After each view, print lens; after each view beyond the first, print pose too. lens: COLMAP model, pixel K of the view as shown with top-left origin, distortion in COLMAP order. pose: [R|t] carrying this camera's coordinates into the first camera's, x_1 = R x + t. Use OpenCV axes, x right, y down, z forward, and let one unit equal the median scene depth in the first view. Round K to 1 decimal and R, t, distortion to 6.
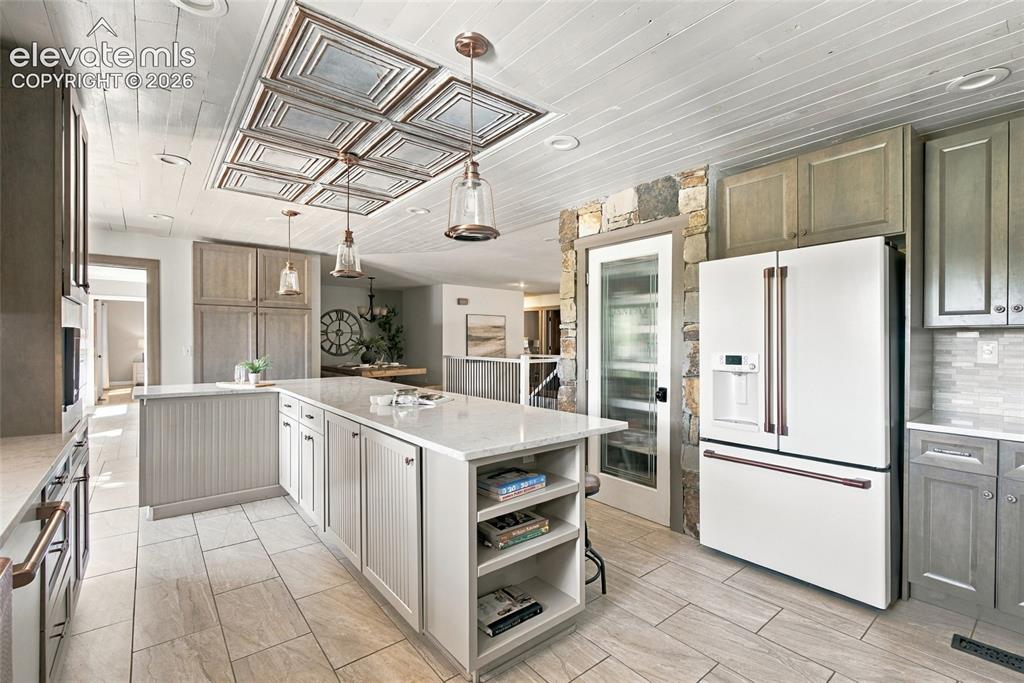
lens RADIAL K [[454.4, 0, 512.0], [0, 454.4, 341.5], [0, 0, 1]] dist [-0.000585, -0.000454]
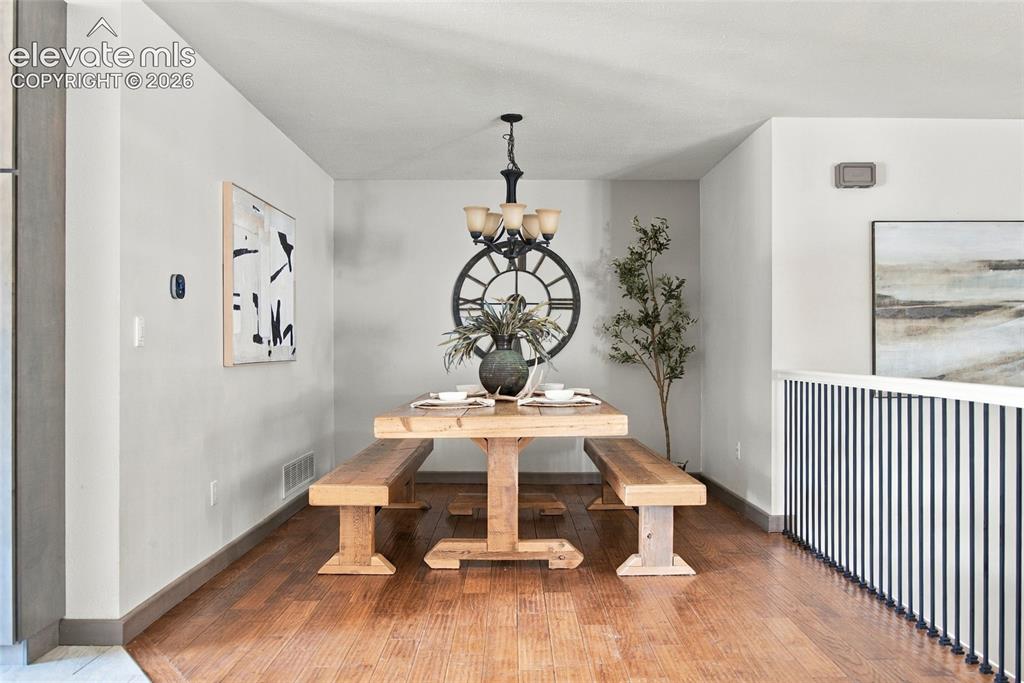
lens RADIAL K [[887.3, 0, 512.0], [0, 887.3, 341.5], [0, 0, 1]] dist [-0.002362, -0.003423]
pose [[0.776663, -0.006055, -0.629888, 0.068020], [0.000278, 0.999957, -0.009269, 0.017729], [0.629917, 0.007024, 0.776631, 0.457038]]
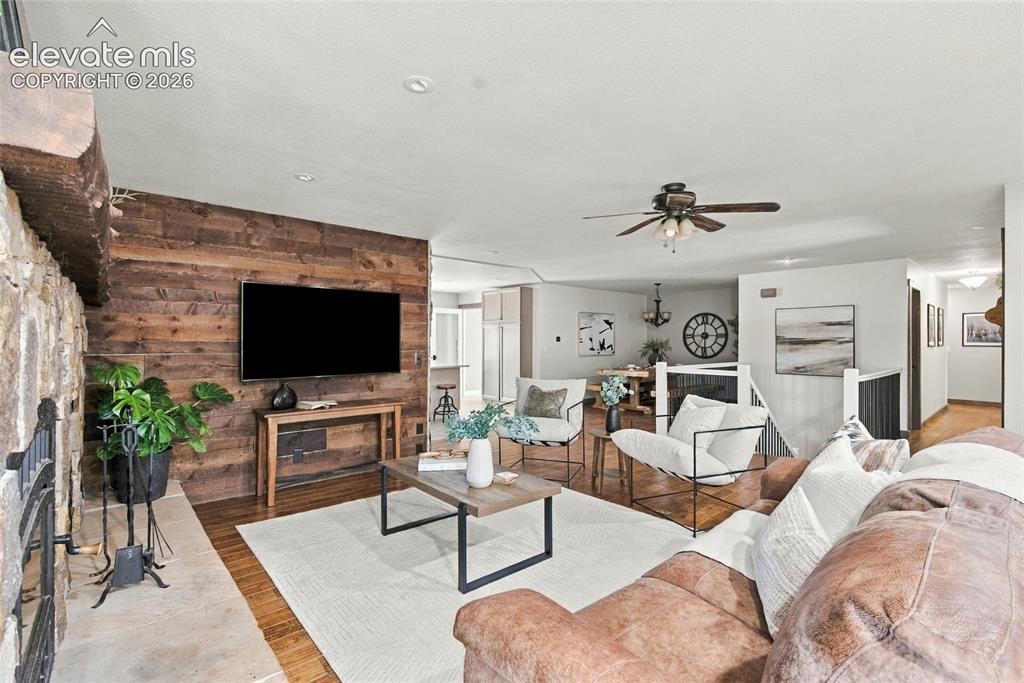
lens RADIAL K [[454.4, 0, 512.0], [0, 454.4, 341.5], [0, 0, 1]] dist [-0.000585, -0.000454]
pose [[0.038448, -0.001558, -0.999259, 0.643803], [-0.001824, 0.999997, -0.001629, -0.004085], [0.999259, 0.001885, 0.038445, 0.541072]]
